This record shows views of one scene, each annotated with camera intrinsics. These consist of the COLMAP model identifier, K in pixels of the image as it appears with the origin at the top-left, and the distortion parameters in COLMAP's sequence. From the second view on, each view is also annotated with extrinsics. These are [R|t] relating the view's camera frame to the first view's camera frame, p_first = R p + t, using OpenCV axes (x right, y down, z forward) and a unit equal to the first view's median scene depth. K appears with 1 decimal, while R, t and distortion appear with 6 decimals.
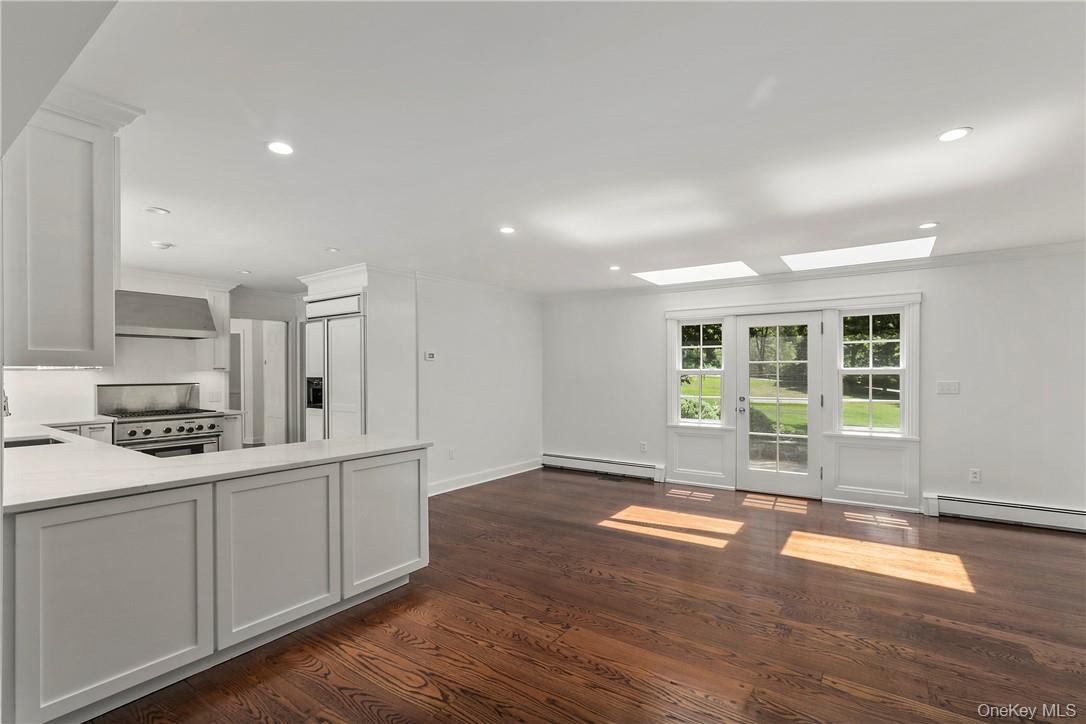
lens RADIAL K [[493.2, 0, 550.1], [0, 493.2, 371.4], [0, 0, 1]] dist [-0.020627, 0.001037]
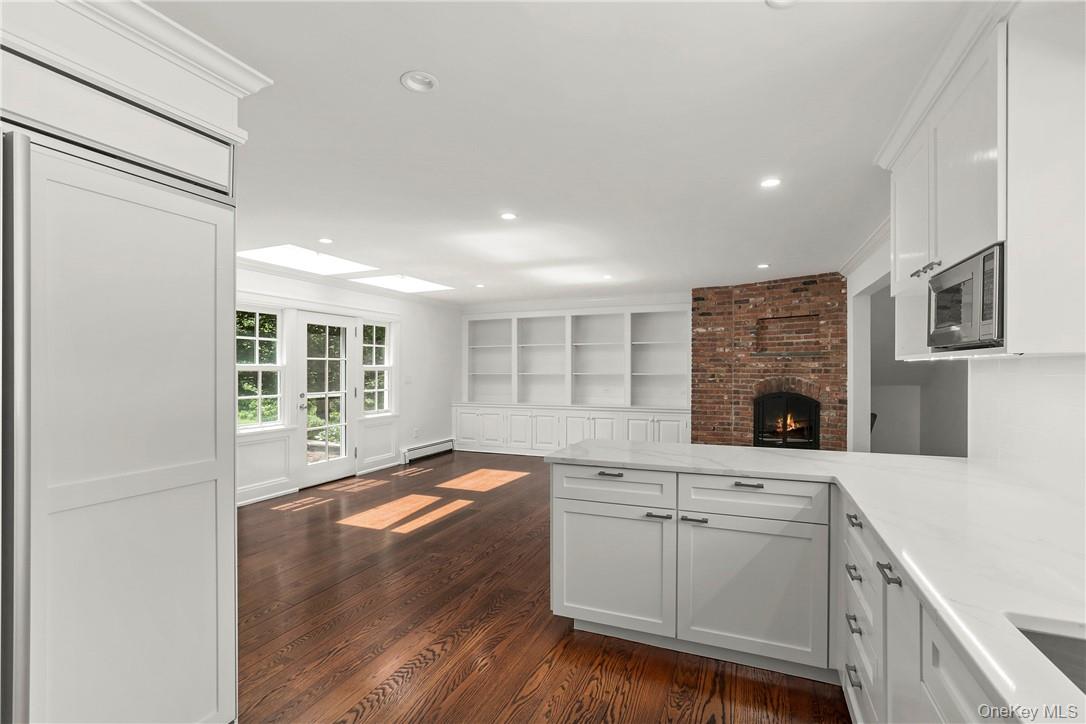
lens RADIAL K [[493.2, 0, 541.9], [0, 493.2, 369.7], [0, 0, 1]] dist [-0.020627, 0.001037]
pose [[-0.197625, 0.002151, 0.980275, -0.789608], [-0.005831, 0.999977, -0.003370, 0.005936], [-0.980260, -0.006382, -0.197607, 0.860086]]
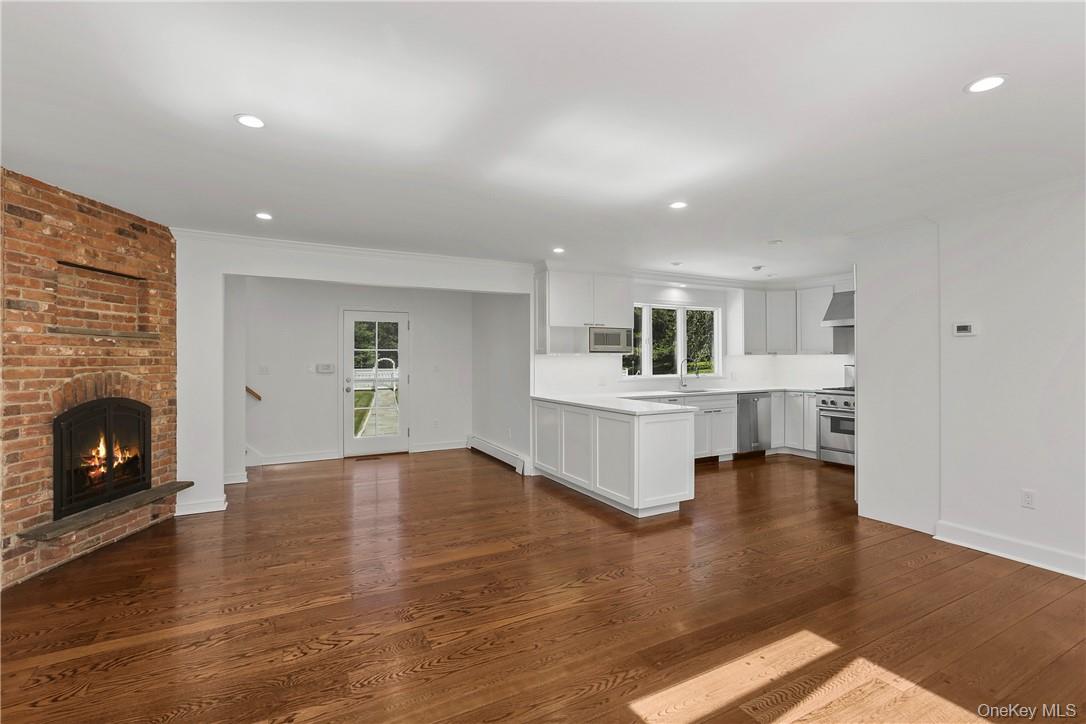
lens RADIAL K [[493.2, 0, 541.1], [0, 493.2, 356.5], [0, 0, 1]] dist [-0.020627, 0.001037]
pose [[-0.460884, -0.000071, -0.887461, 0.661916], [0.009812, 0.999938, -0.005175, 0.003032], [0.887406, -0.011093, -0.460855, 0.917403]]
